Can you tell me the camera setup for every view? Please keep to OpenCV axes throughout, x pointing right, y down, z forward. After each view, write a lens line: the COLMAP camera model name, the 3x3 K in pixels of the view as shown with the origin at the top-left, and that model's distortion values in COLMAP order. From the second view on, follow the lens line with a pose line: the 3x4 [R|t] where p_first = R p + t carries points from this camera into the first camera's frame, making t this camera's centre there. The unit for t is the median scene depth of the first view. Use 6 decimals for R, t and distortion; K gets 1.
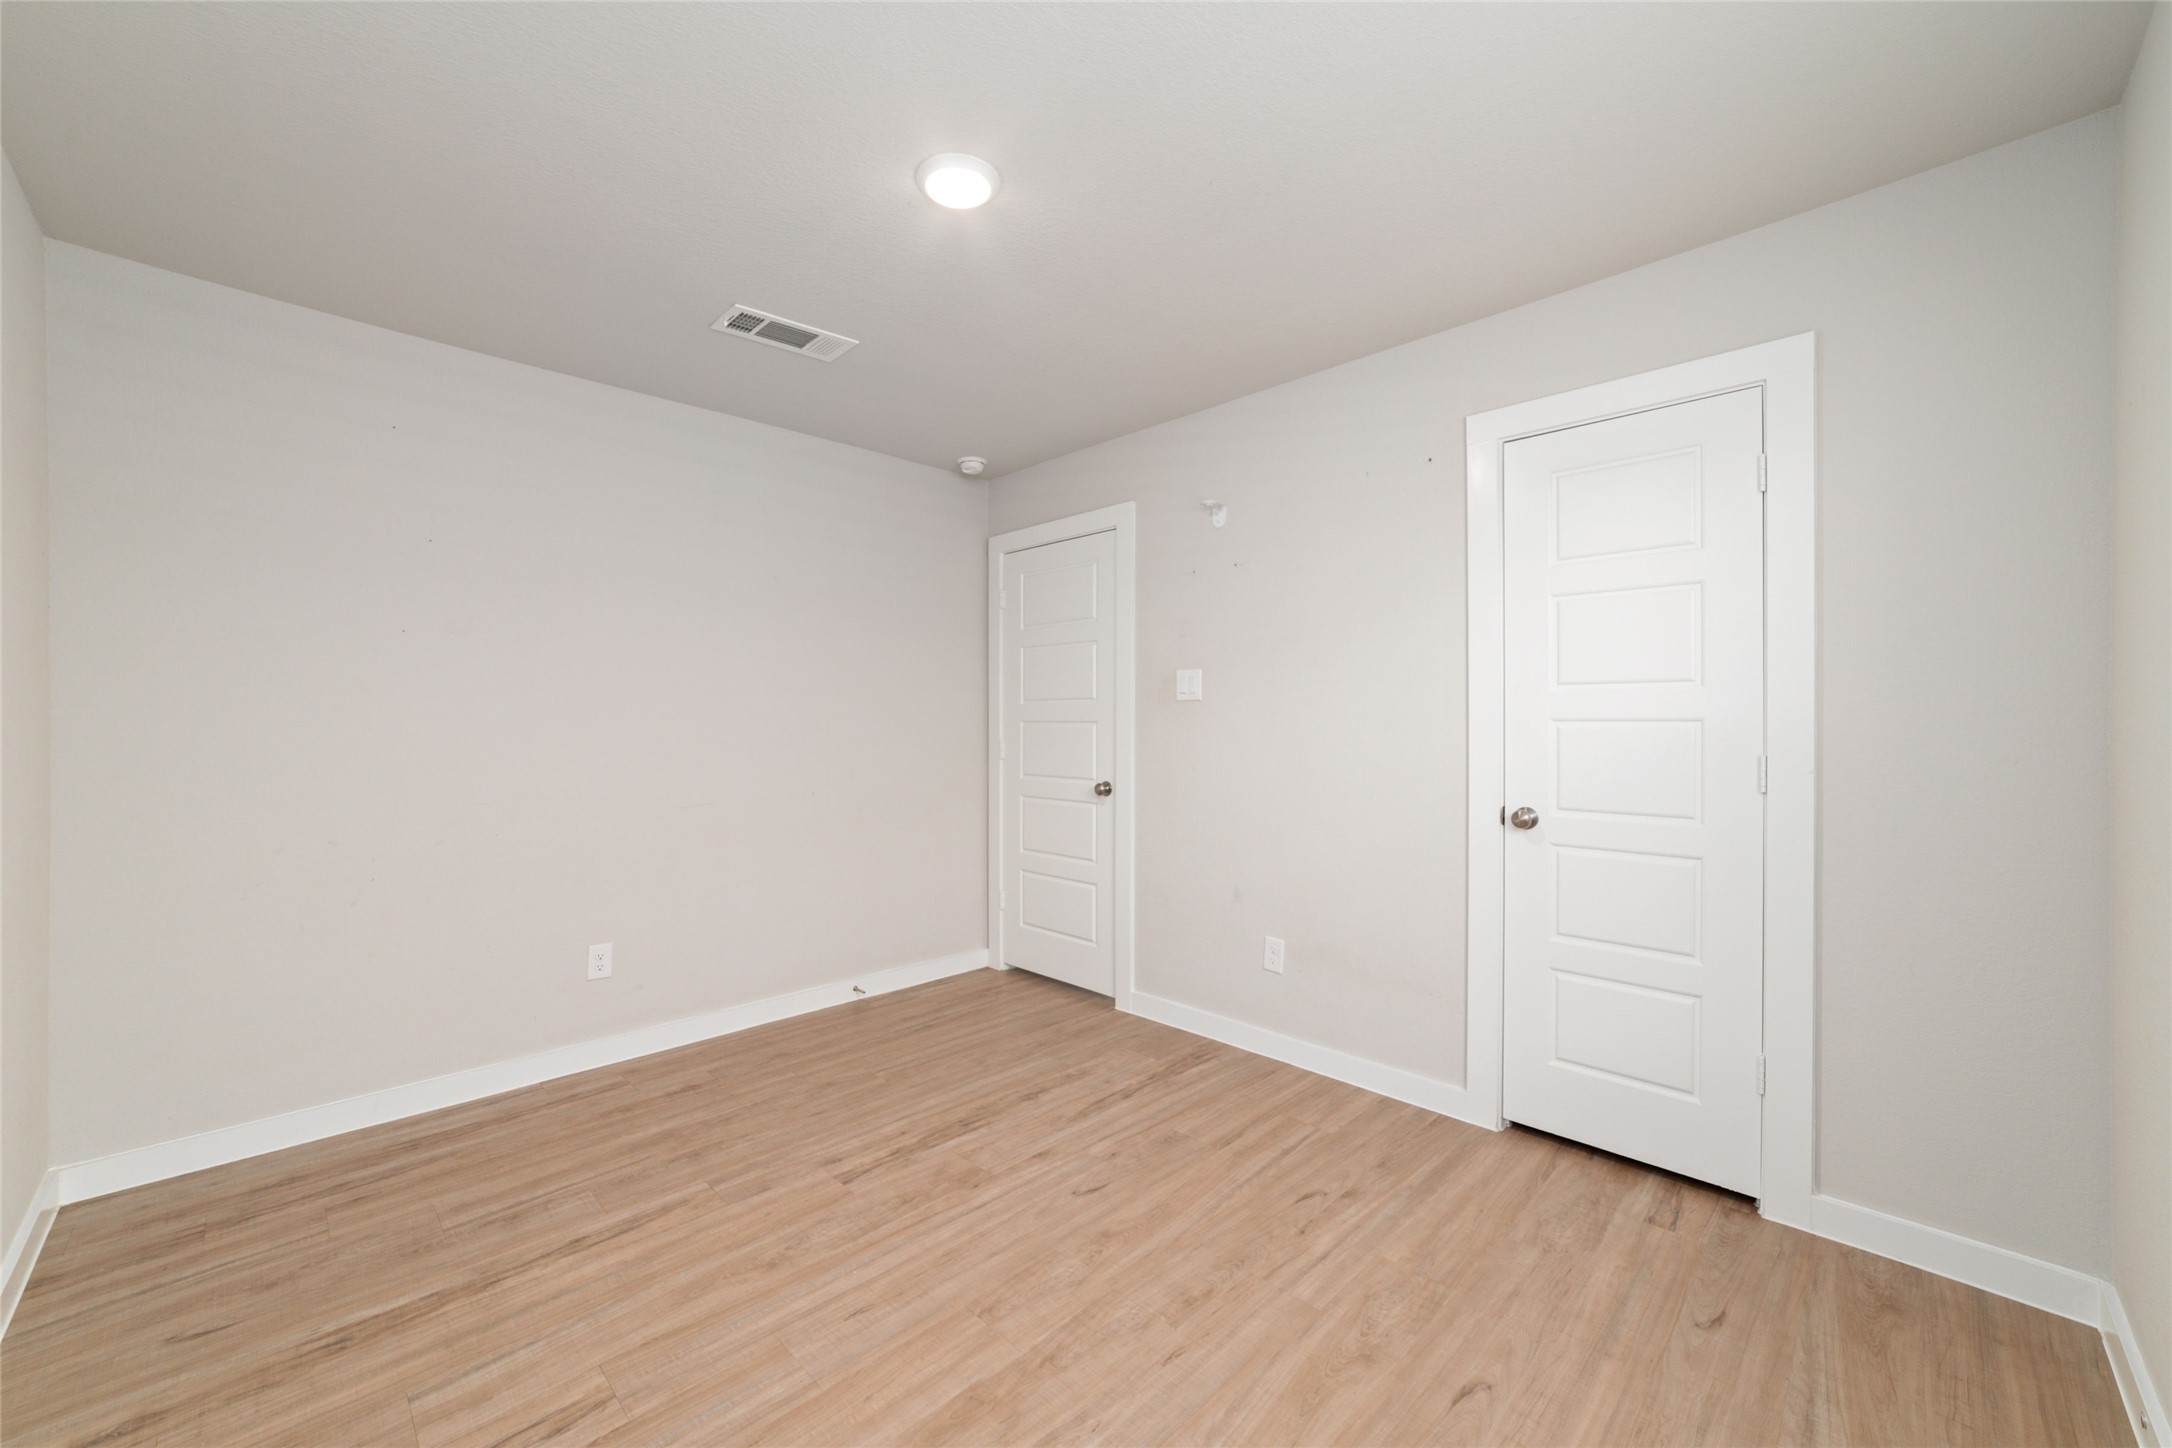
lens RADIAL K [[830.3, 0, 1084.3], [0, 830.3, 722.2], [0, 0, 1]] dist [-0.013272, 0.004319]
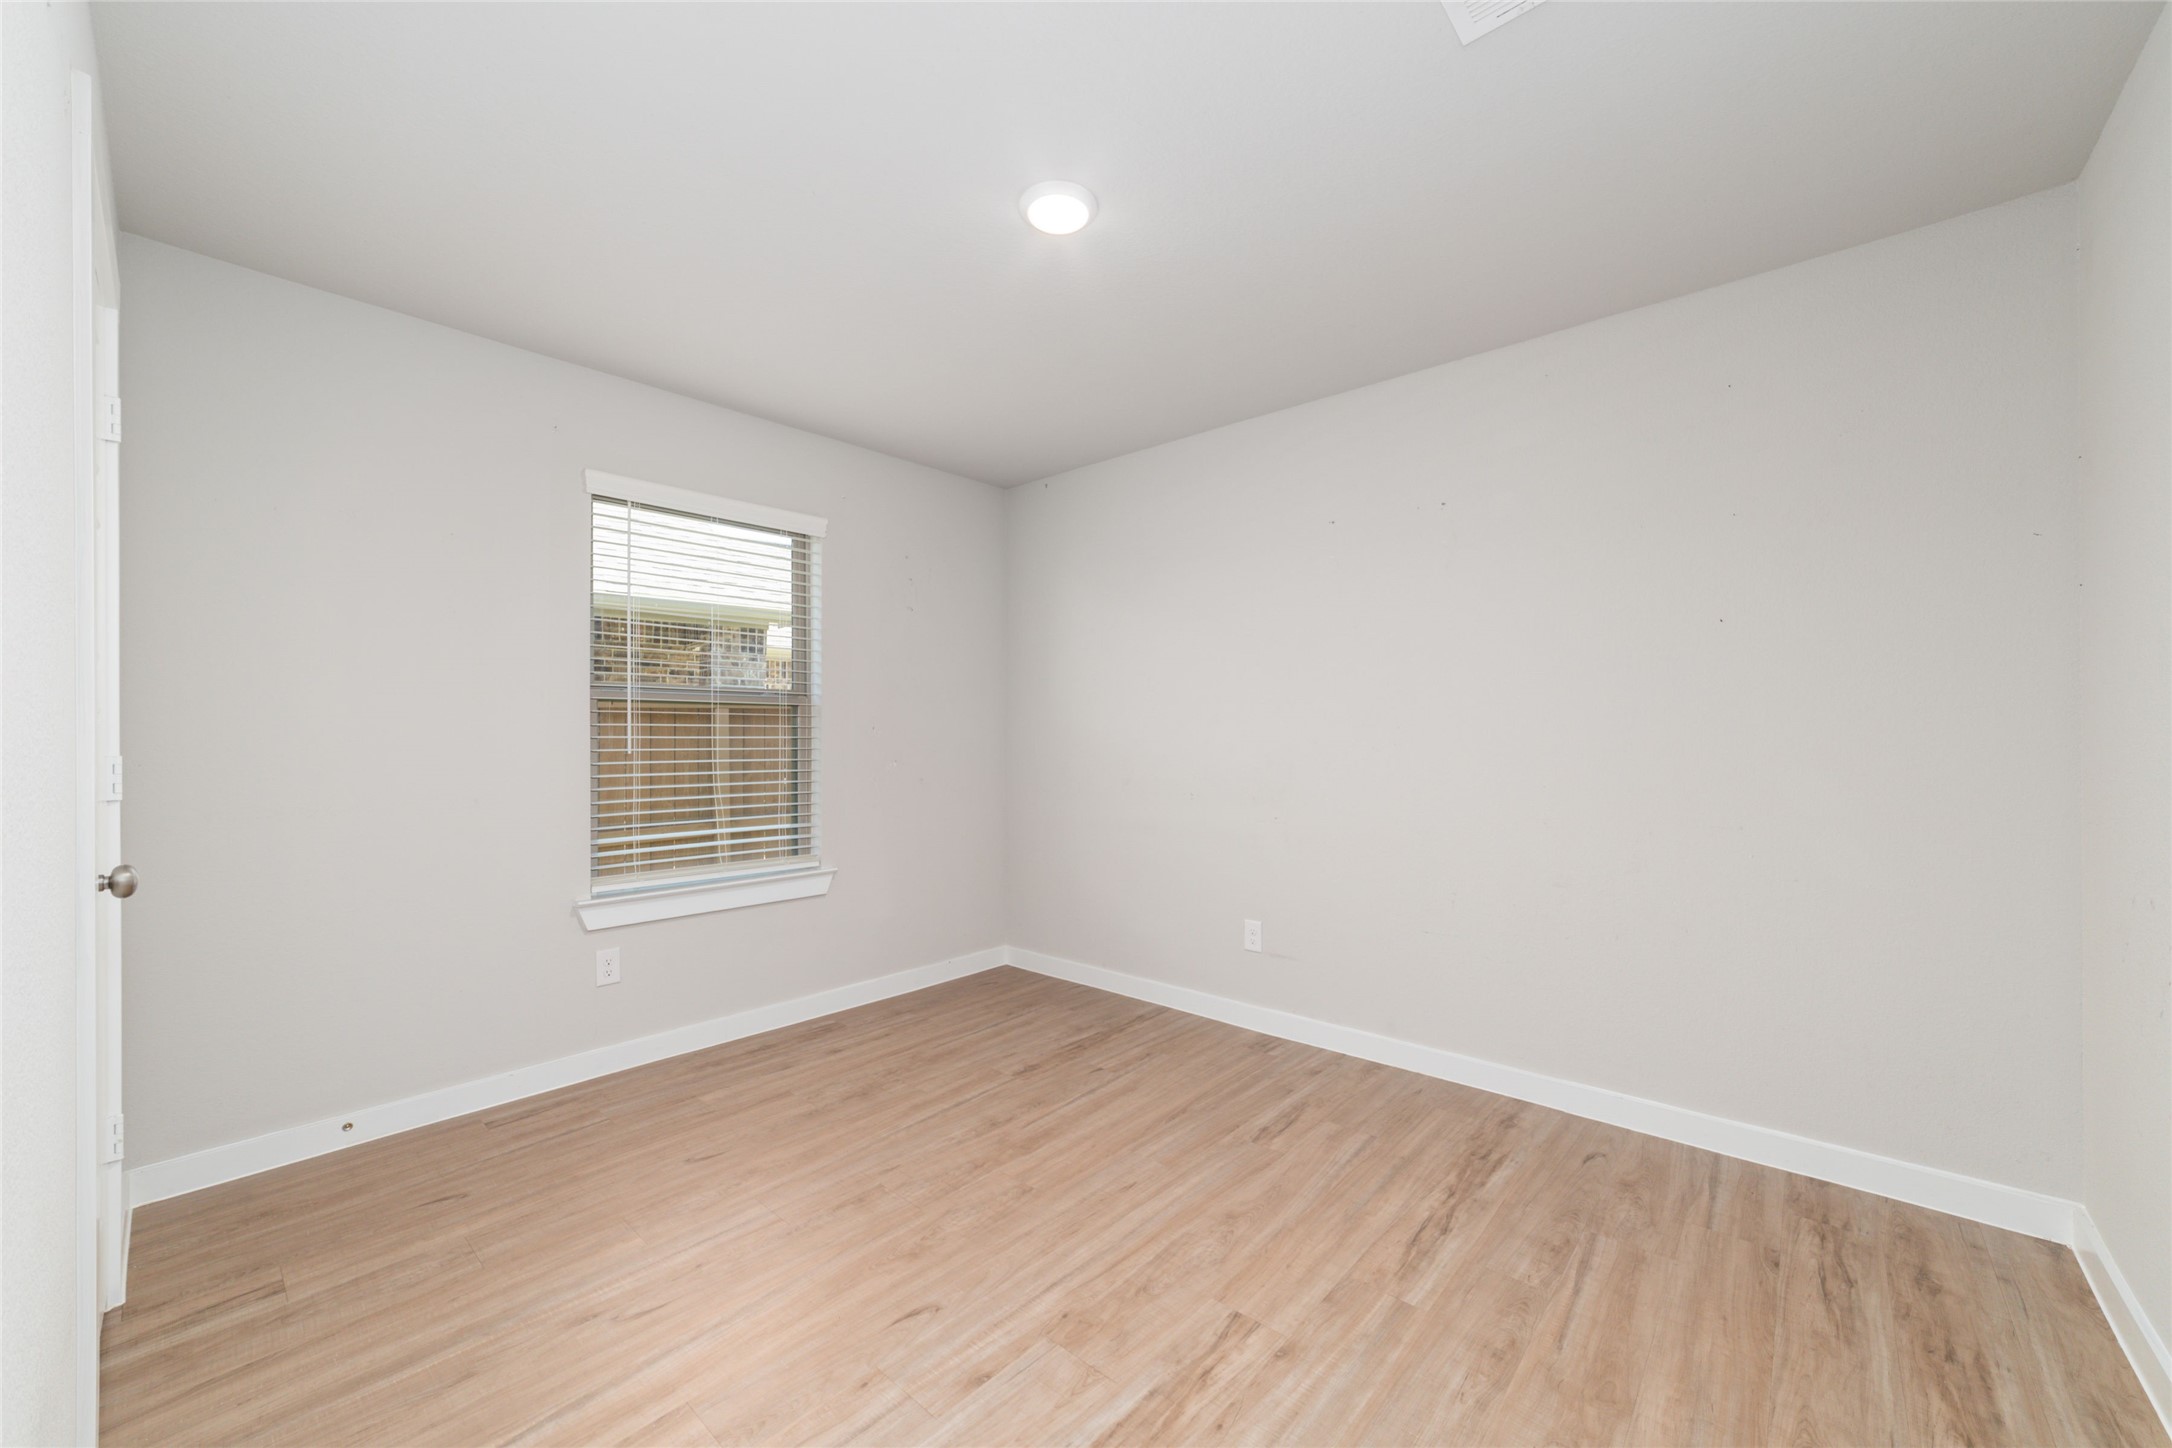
lens RADIAL K [[830.3, 0, 1097.4], [0, 830.3, 735.8], [0, 0, 1]] dist [-0.013272, 0.004319]
pose [[-0.997584, 0.004316, -0.069338, -0.117220], [0.004893, 0.999955, -0.008157, 0.028854], [0.069300, -0.008476, -0.997560, 1.882643]]
